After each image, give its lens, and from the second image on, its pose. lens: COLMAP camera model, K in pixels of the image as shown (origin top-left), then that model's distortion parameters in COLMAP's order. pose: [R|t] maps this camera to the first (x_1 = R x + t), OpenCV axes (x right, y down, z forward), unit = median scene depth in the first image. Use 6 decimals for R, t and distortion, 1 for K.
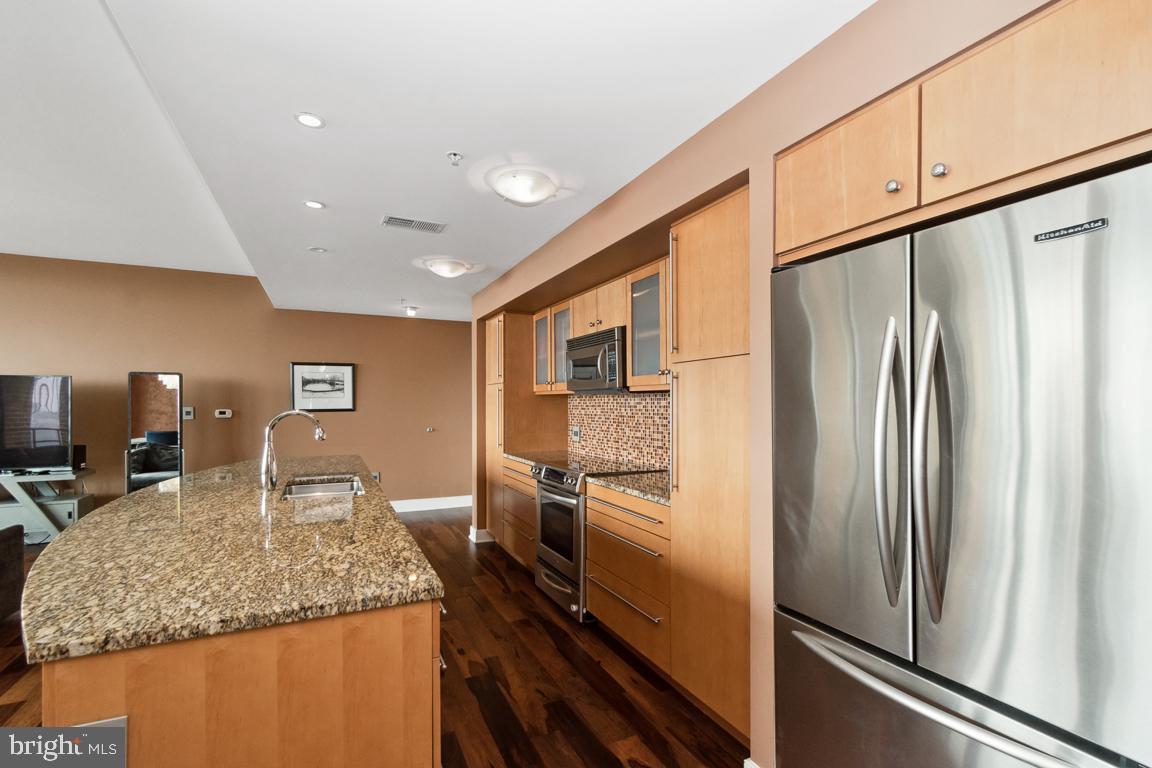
lens RADIAL K [[518.6, 0, 577.3], [0, 518.6, 405.9], [0, 0, 1]] dist [0.000608, 0.000174]
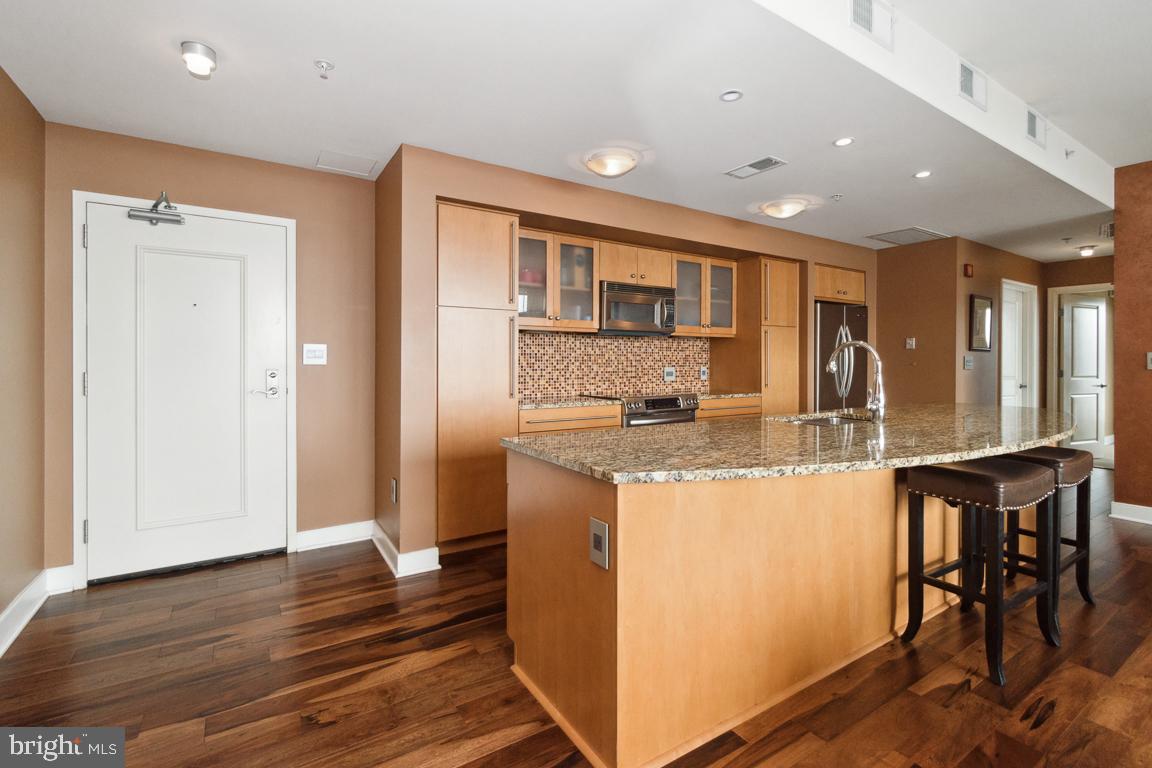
lens RADIAL K [[521.4, 0, 577.4], [0, 521.4, 360.5], [0, 0, 1]] dist [-0.001355, -0.000415]
pose [[-0.125113, -0.002758, 0.992139, -1.062470], [0.001177, 0.999995, 0.002928, 0.029813], [-0.992142, 0.001534, -0.125109, 1.197334]]
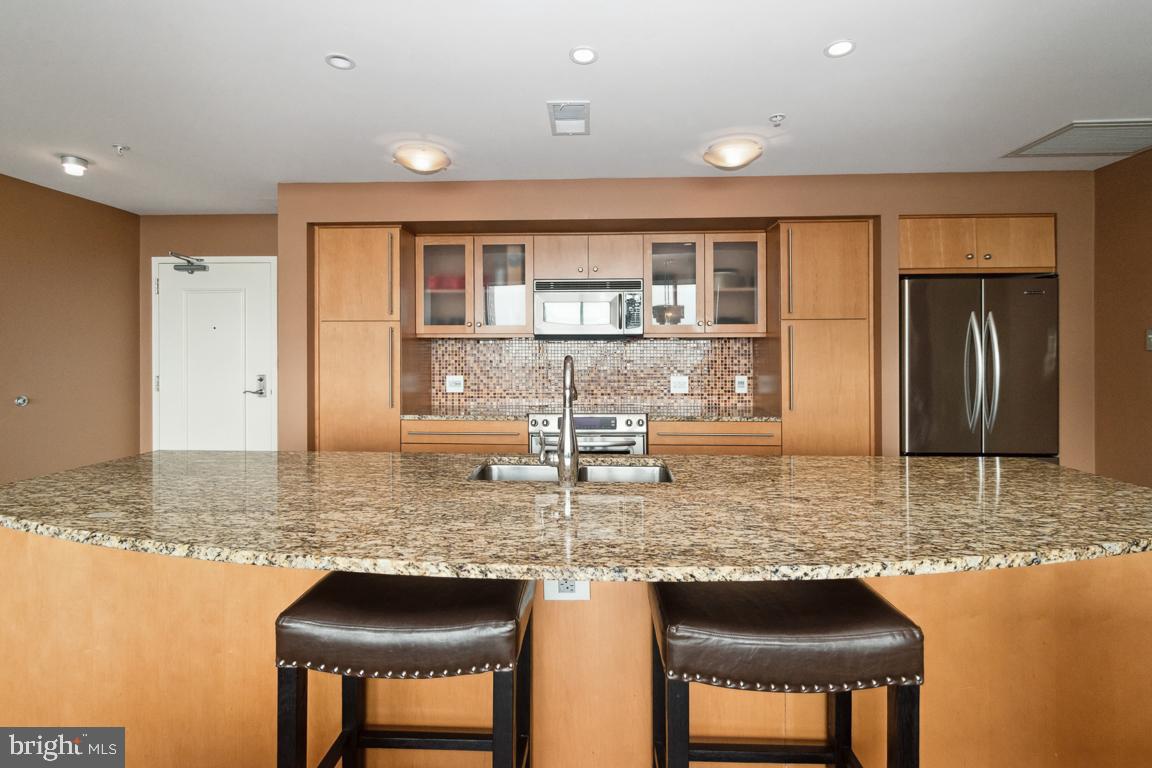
lens RADIAL K [[523.0, 0, 578.3], [0, 523.0, 350.5], [0, 0, 1]] dist [0.005371, 0.000023]
pose [[0.476436, 0.001767, 0.879207, -0.809801], [0.004719, 0.999978, -0.004567, 0.003583], [-0.879196, 0.006325, 0.476418, 0.491943]]
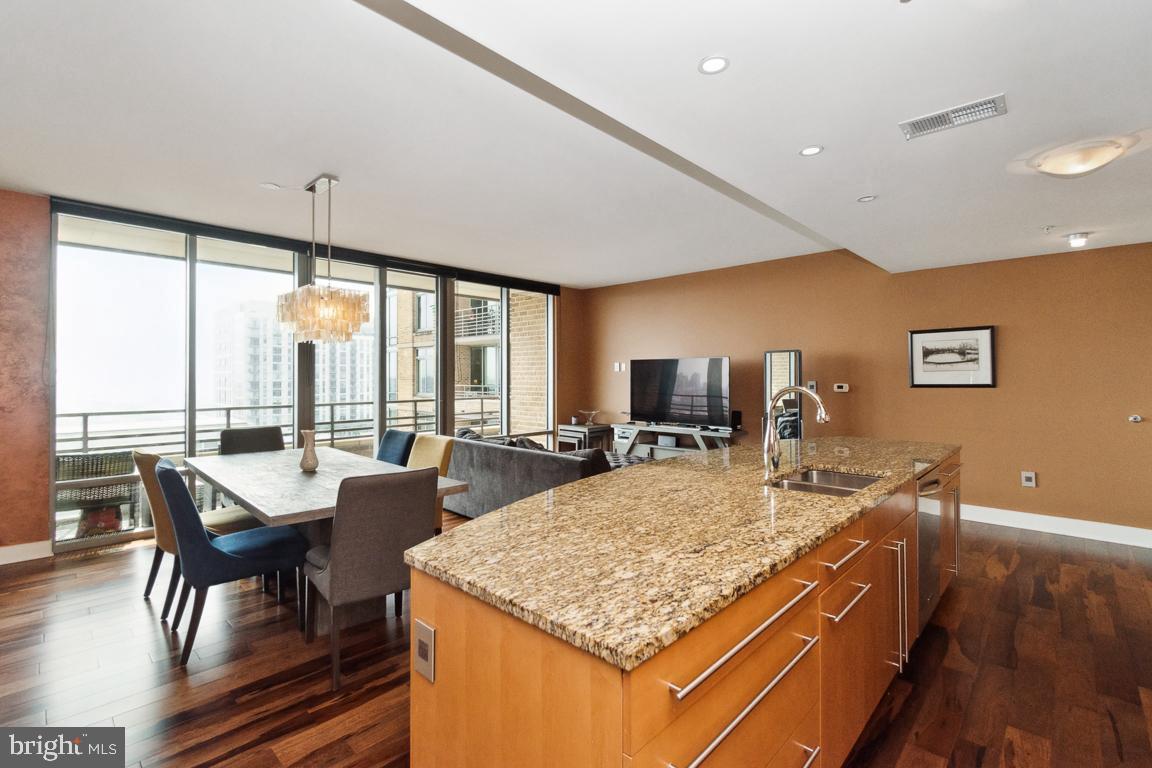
lens RADIAL K [[521.1, 0, 574.3], [0, 521.1, 371.9], [0, 0, 1]] dist [0.000648, 0.000259]
pose [[0.351284, -0.011050, -0.936204, 0.120586], [-0.001076, 0.999925, -0.012205, -0.004394], [0.936268, 0.005295, 0.351246, 0.234333]]
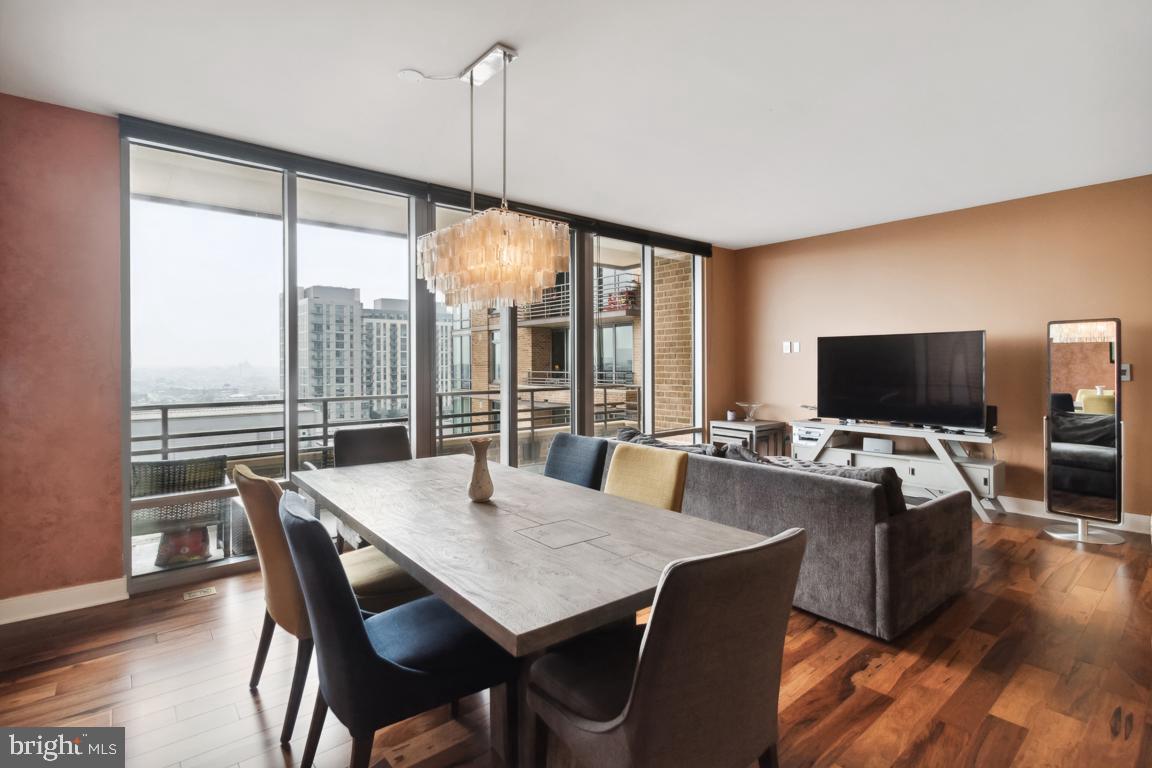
lens RADIAL K [[554.7, 0, 580.5], [0, 554.7, 363.9], [0, 0, 1]] dist [0.001114, 0.000051]
pose [[0.249085, -0.000945, -0.968481, -0.252263], [0.001237, 0.999999, -0.000658, 0.002094], [0.968481, -0.001035, 0.249086, 0.075791]]
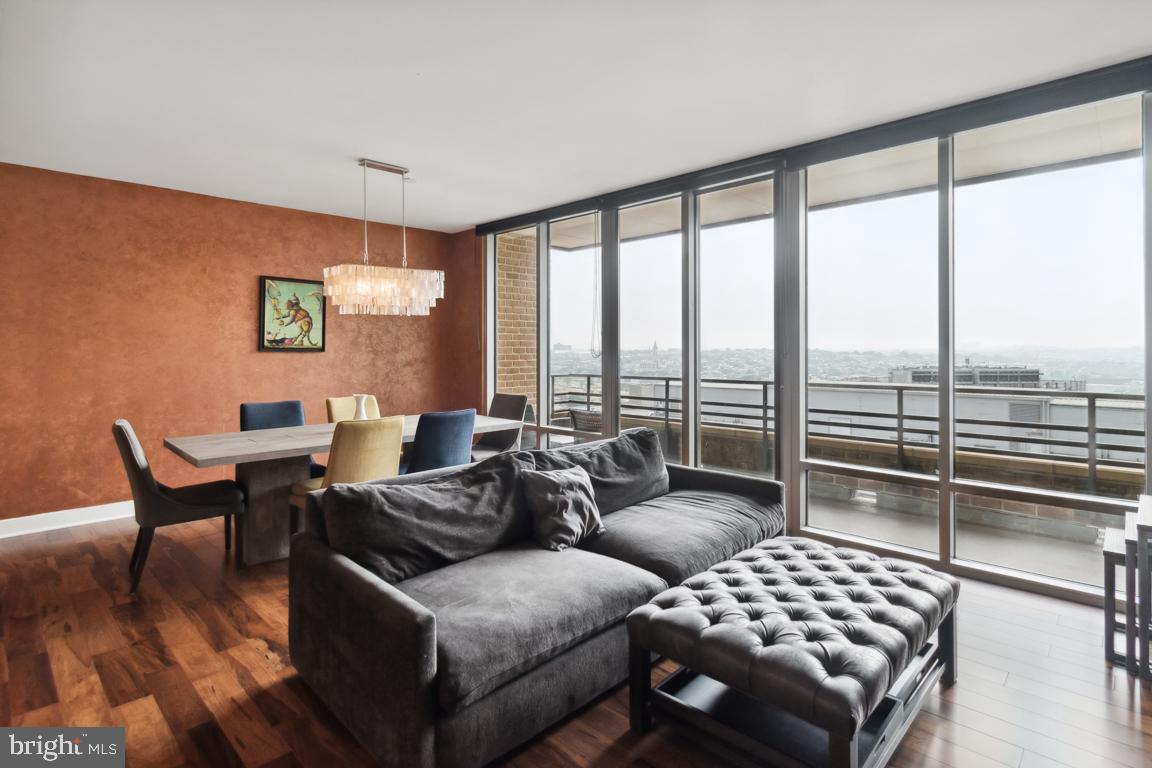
lens RADIAL K [[576.8, 0, 577.9], [0, 576.8, 346.5], [0, 0, 1]] dist [0.001948, 0.000765]
pose [[-0.936820, 0.000197, -0.349811, -0.895435], [-0.000220, 0.999999, 0.001152, -0.009011], [0.349811, 0.001156, -0.936820, 1.328884]]
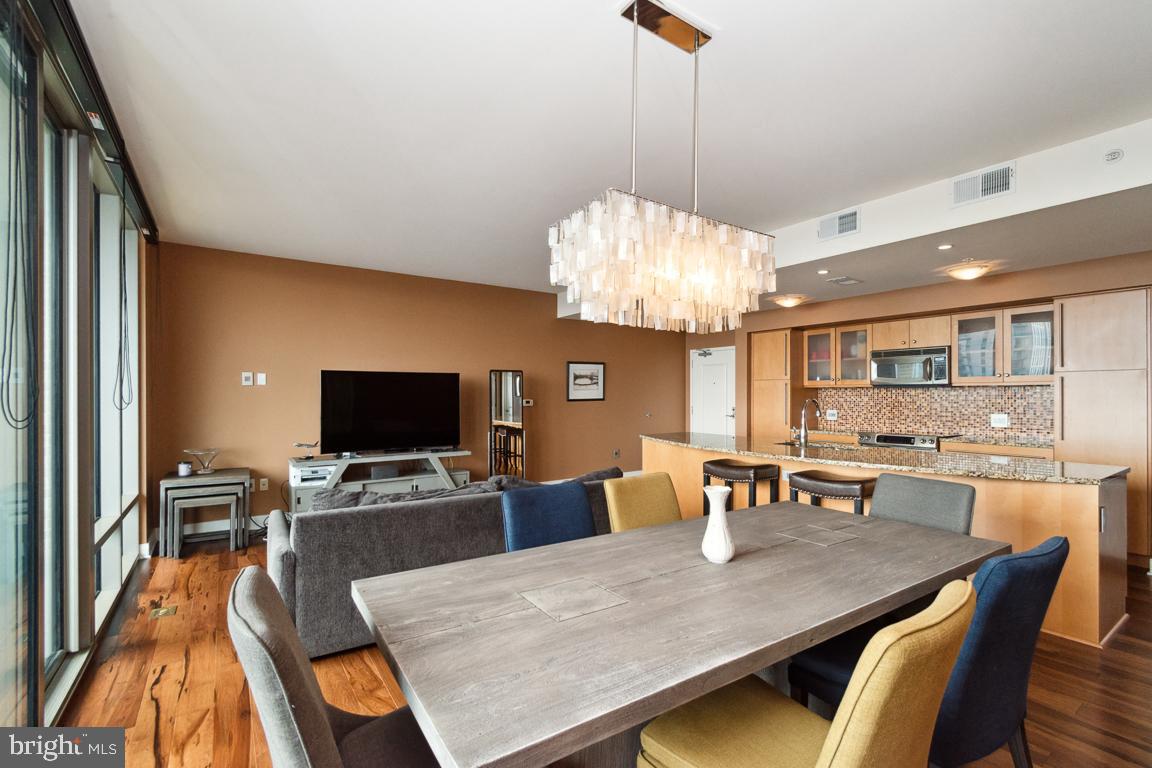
lens RADIAL K [[513.1, 0, 581.6], [0, 513.1, 396.8], [0, 0, 1]] dist [0.001984, 0.000347]
pose [[0.987288, -0.004082, 0.158889, -1.095694], [0.003843, 0.999991, 0.001810, -0.001719], [-0.158895, -0.001176, 0.987295, -0.341638]]
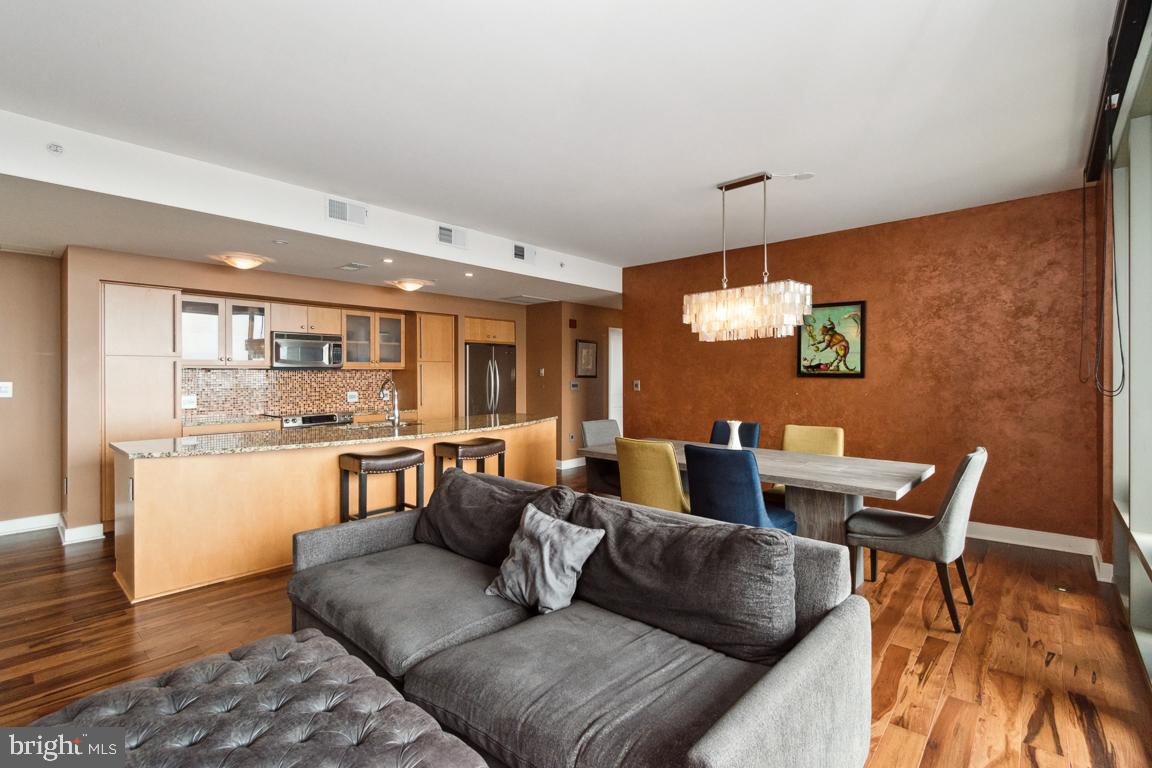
lens RADIAL K [[526.0, 0, 576.0], [0, 526.0, 374.5], [0, 0, 1]] dist [0.003292, 0.000136]
pose [[-0.385678, -0.000883, 0.922633, -1.713046], [0.005462, 0.999980, 0.003241, -0.008478], [-0.922617, 0.006290, -0.385665, 0.797026]]
